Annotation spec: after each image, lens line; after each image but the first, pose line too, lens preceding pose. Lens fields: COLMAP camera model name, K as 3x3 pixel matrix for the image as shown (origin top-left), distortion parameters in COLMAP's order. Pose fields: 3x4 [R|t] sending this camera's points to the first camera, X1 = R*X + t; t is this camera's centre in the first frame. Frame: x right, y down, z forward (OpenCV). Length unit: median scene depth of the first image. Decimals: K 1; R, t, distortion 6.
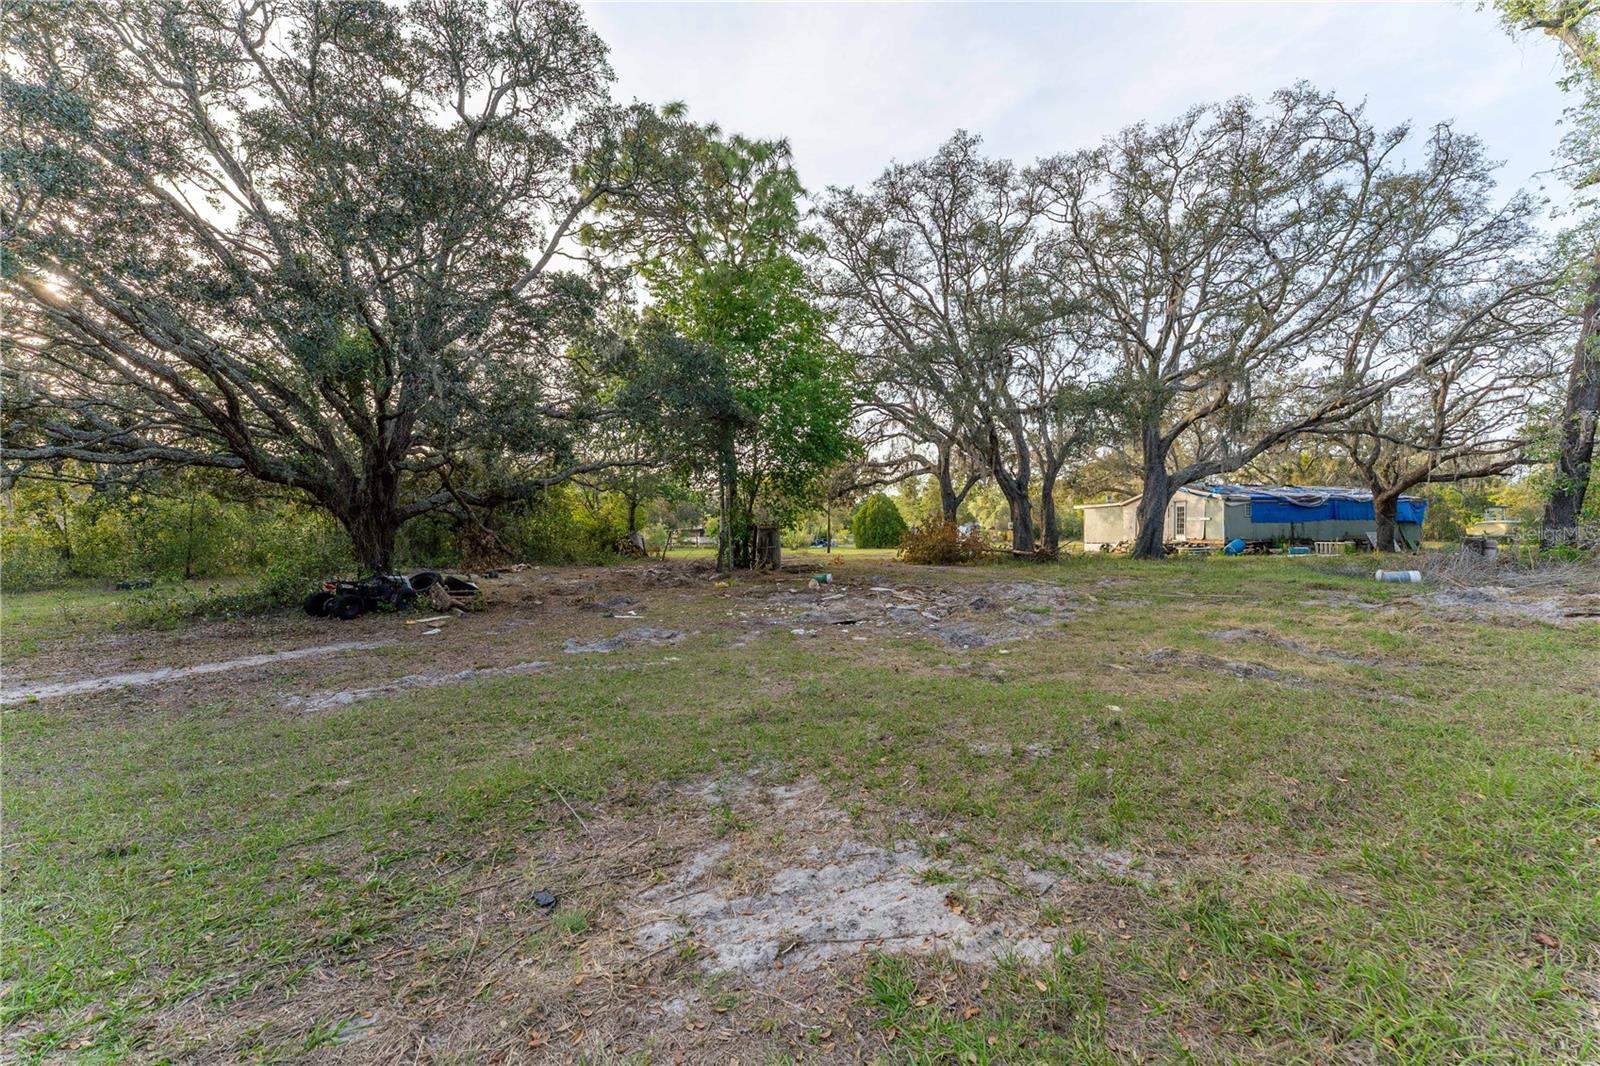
lens RADIAL K [[628.1, 0, 797.2], [0, 628.1, 538.8], [0, 0, 1]] dist [0.000368, -0.000425]
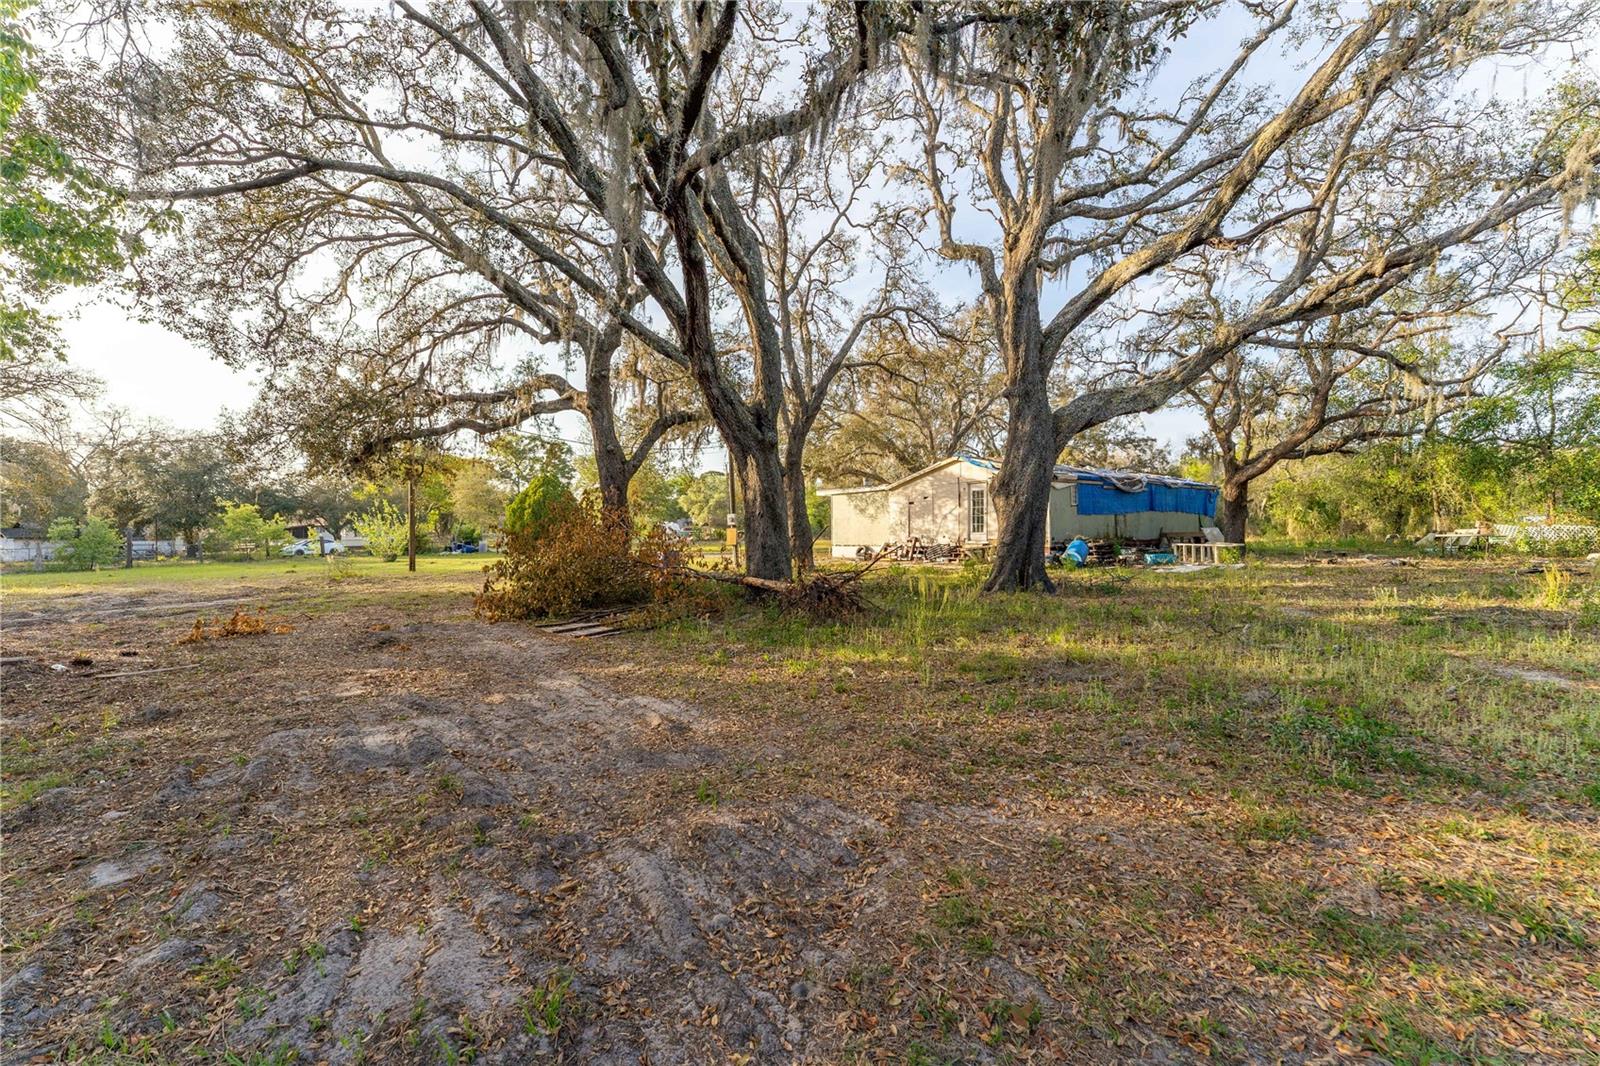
lens RADIAL K [[628.1, 0, 799.3], [0, 628.1, 534.1], [0, 0, 1]] dist [0.000368, -0.000425]
pose [[0.901460, -0.010022, 0.432746, 0.157826], [0.010727, 0.999942, 0.000813, -0.007901], [-0.432730, 0.003909, 0.901515, 0.489553]]
